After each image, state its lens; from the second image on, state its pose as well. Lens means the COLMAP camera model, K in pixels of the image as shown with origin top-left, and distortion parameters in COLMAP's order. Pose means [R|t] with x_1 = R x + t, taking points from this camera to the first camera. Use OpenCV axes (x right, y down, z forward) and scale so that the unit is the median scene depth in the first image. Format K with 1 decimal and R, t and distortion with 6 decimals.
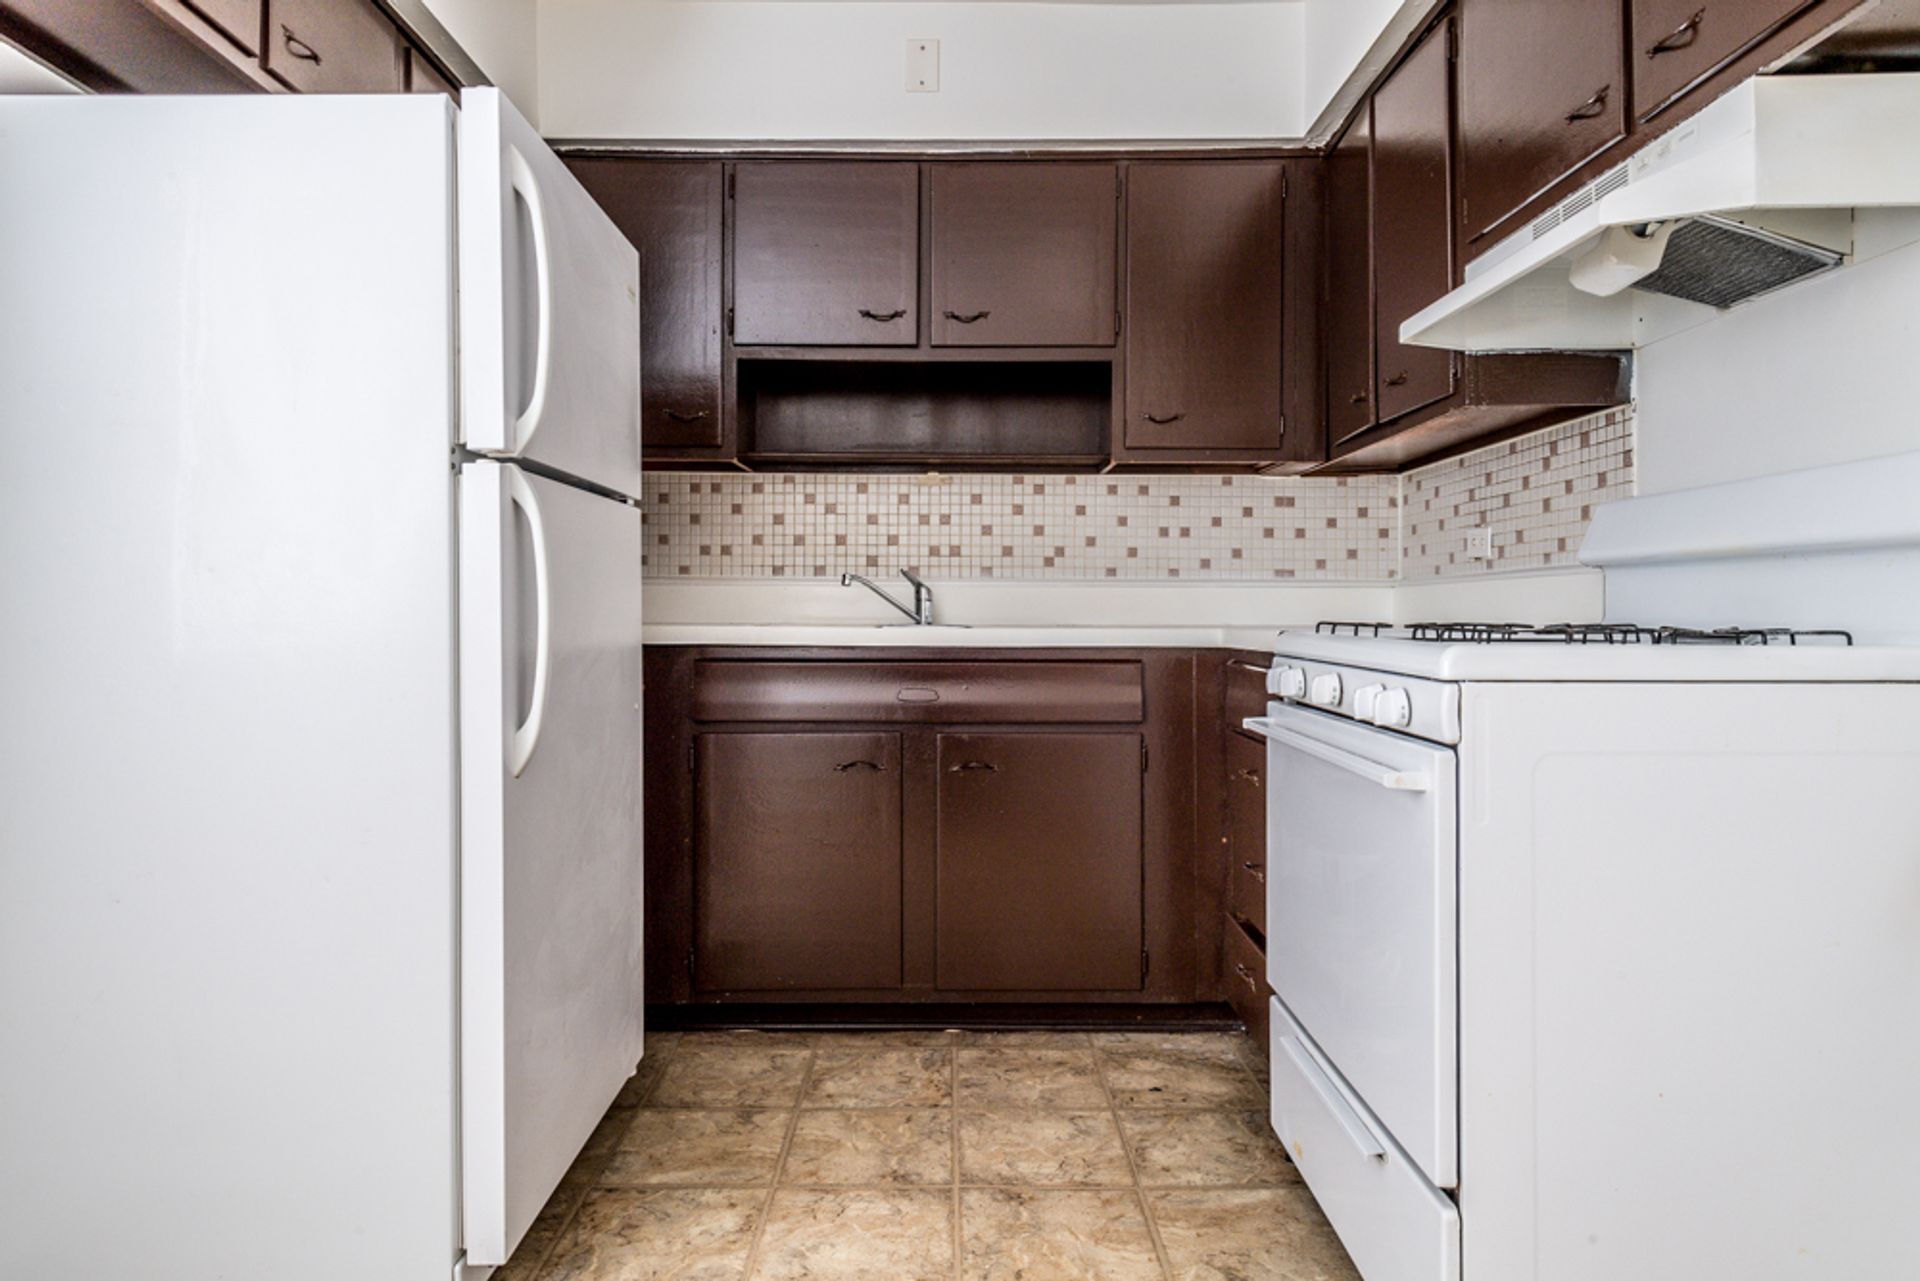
lens RADIAL K [[1156.9, 0, 951.6], [0, 1156.9, 593.9], [0, 0, 1]] dist [0.006417, -0.000927]
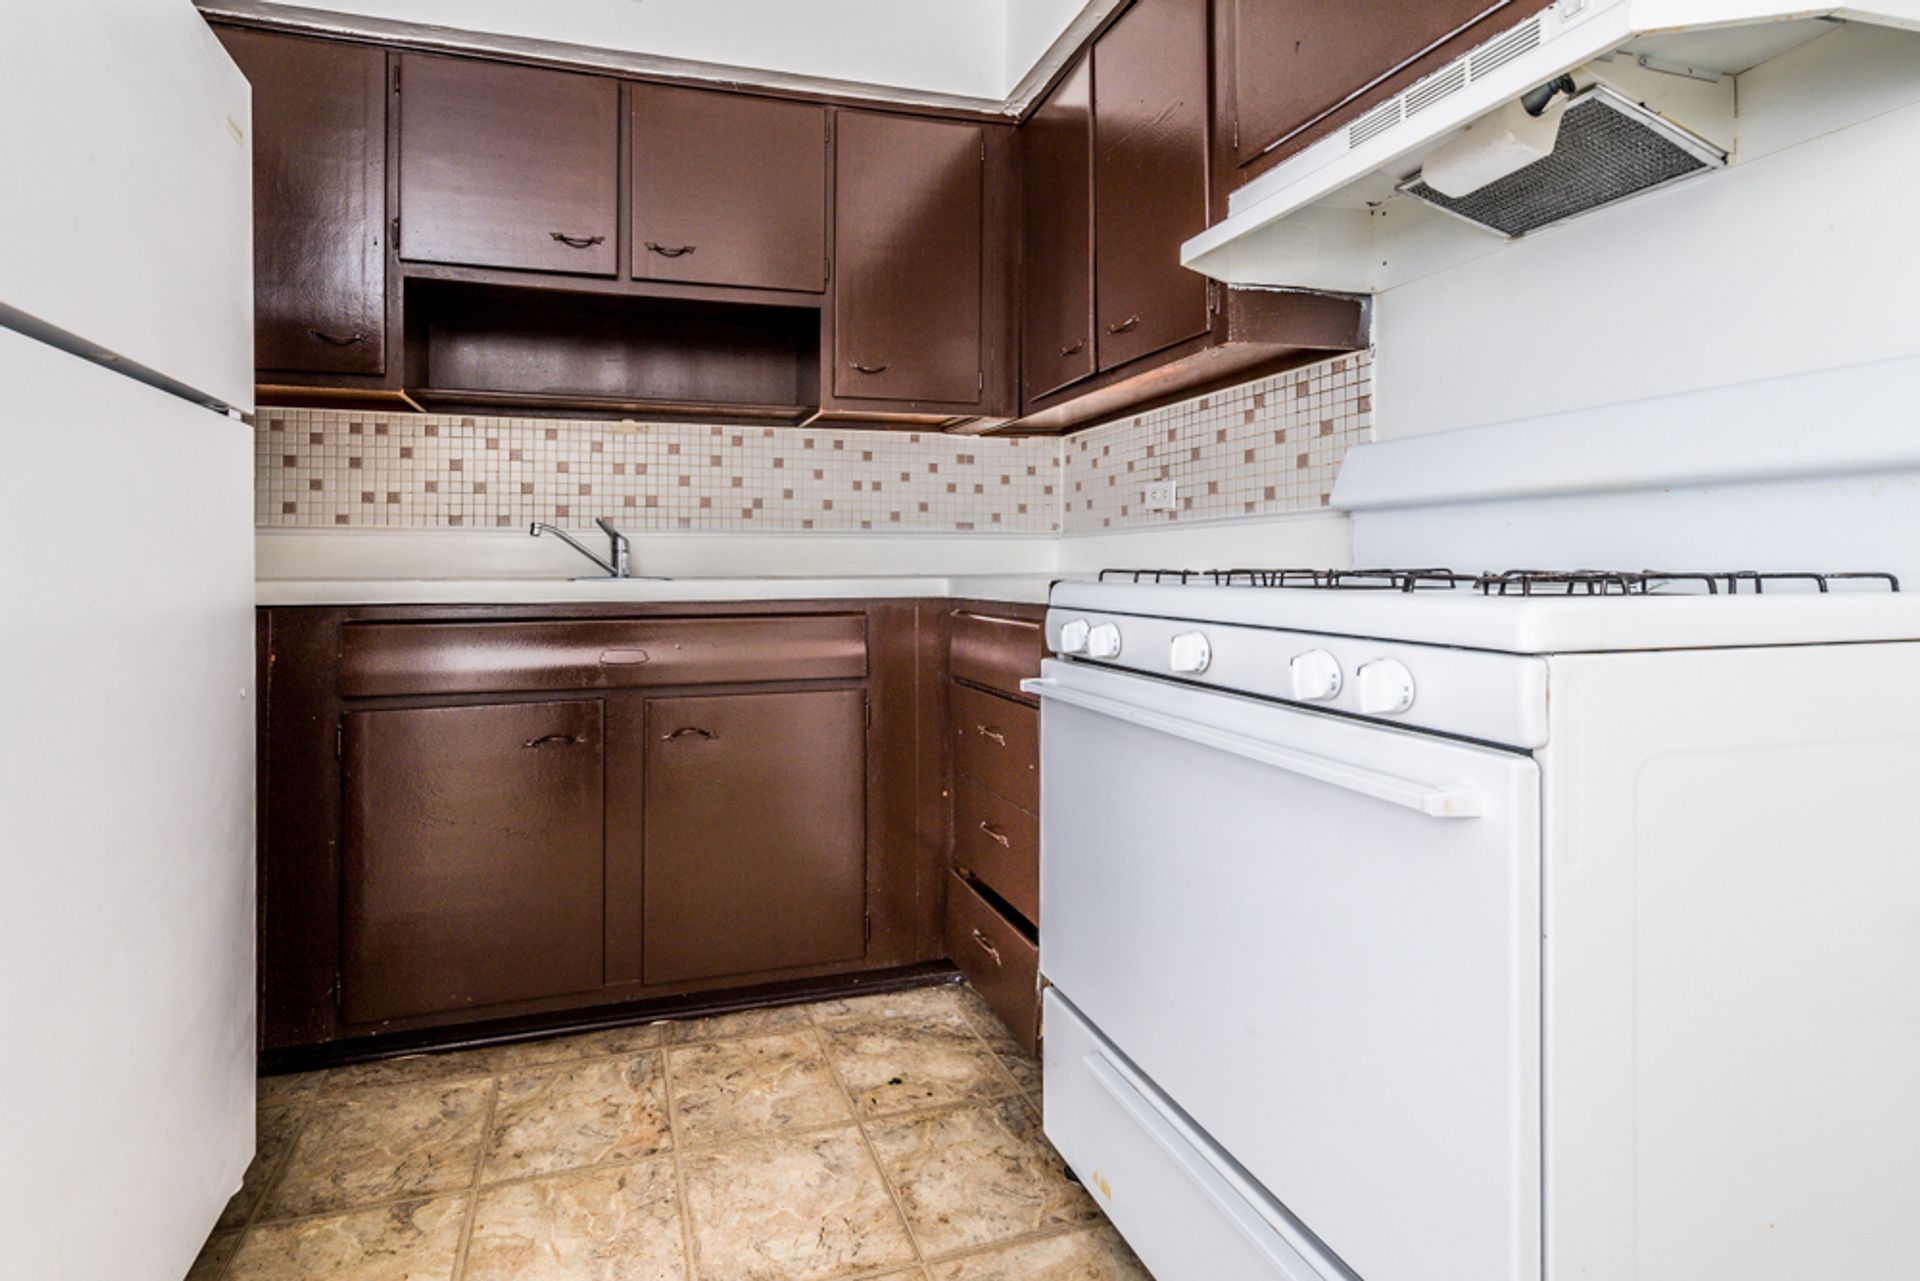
lens RADIAL K [[890.3, 0, 845.6], [0, 890.3, 542.3], [0, 0, 1]] dist [0.010184, -0.000463]
pose [[0.966735, -0.000440, 0.255781, -0.037622], [0.003393, 0.999933, -0.011105, 0.007512], [-0.255759, 0.011604, 0.966671, 0.282541]]
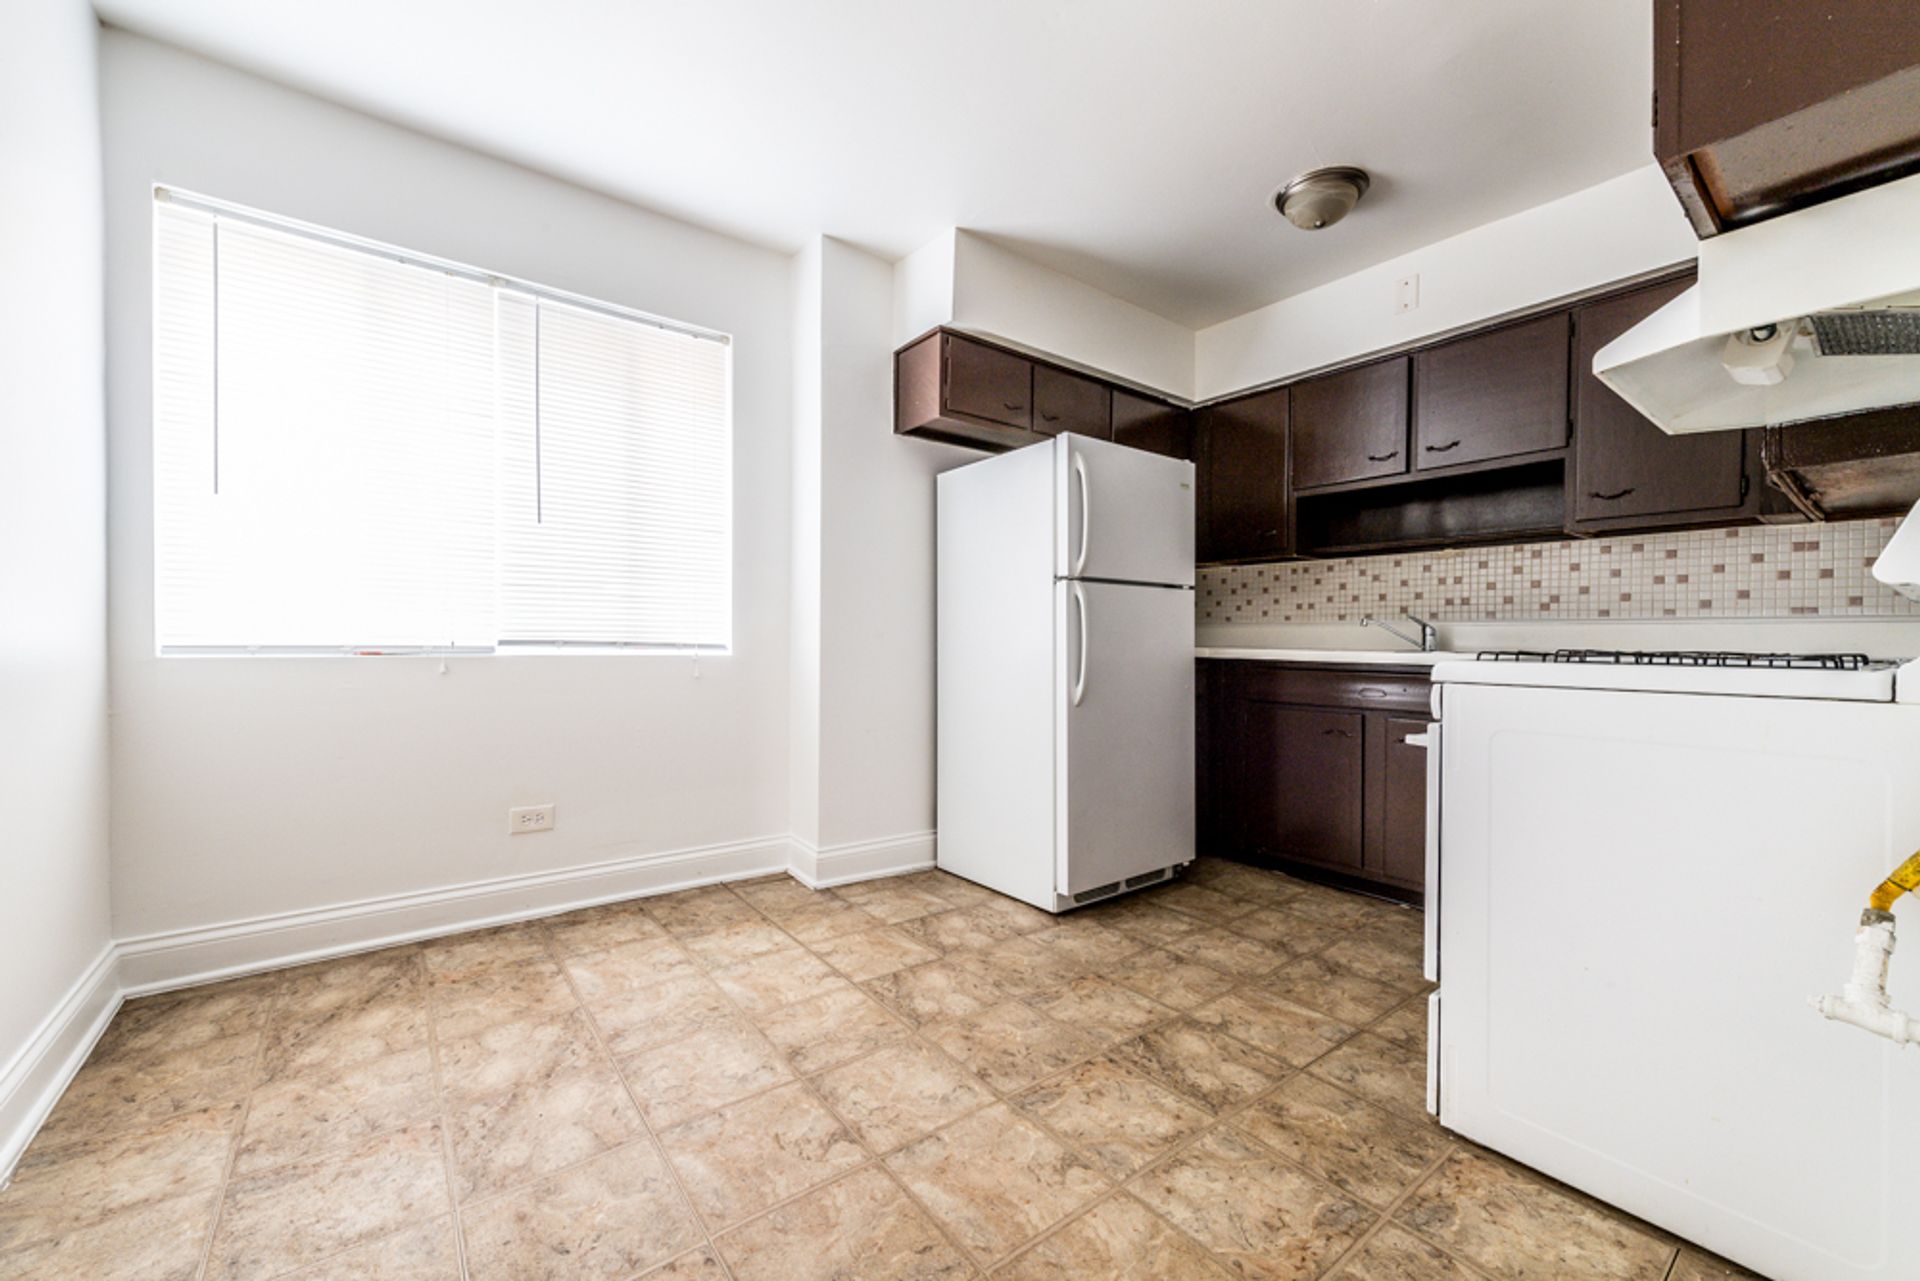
lens RADIAL K [[745.3, 0, 960.0], [0, 745.3, 640.5], [0, 0, 1]] dist [-0.001000, -0.000264]
pose [[0.609175, 0.003746, -0.793027, 0.439638], [0.005028, 0.999951, 0.008585, 0.001370], [0.793020, -0.009218, 0.609126, -0.102409]]
